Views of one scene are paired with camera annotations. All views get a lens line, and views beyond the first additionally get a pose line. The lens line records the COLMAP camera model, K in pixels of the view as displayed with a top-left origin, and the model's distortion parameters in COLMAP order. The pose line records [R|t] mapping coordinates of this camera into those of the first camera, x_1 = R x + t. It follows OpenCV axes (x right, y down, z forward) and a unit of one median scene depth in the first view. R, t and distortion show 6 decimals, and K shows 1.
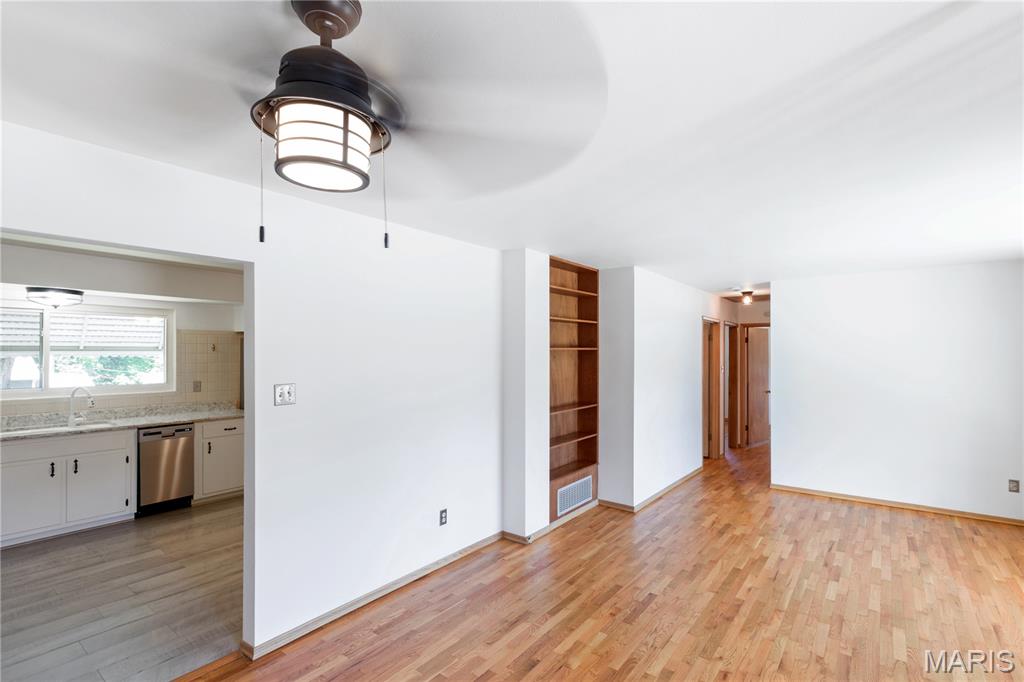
lens RADIAL K [[472.2, 0, 510.4], [0, 472.2, 352.3], [0, 0, 1]] dist [0.004858, -0.002991]
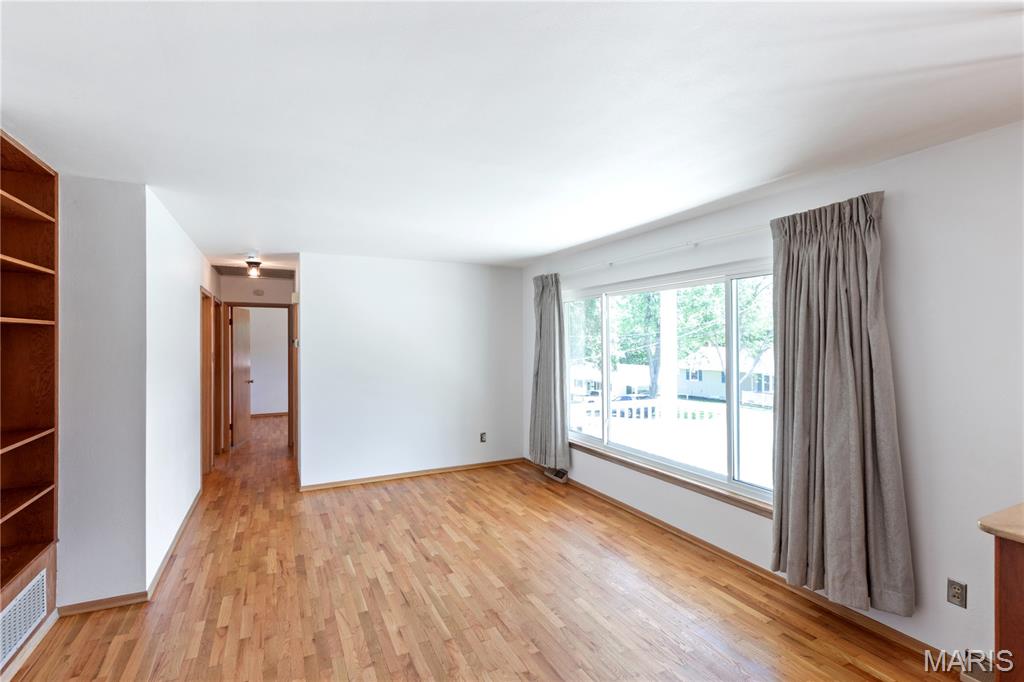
lens RADIAL K [[472.2, 0, 514.0], [0, 472.2, 342.7], [0, 0, 1]] dist [0.004858, -0.002991]
pose [[0.424341, -0.002957, 0.905498, -0.082603], [-0.001583, 0.999991, 0.004007, 0.012425], [-0.905501, -0.003134, 0.424332, 0.343569]]
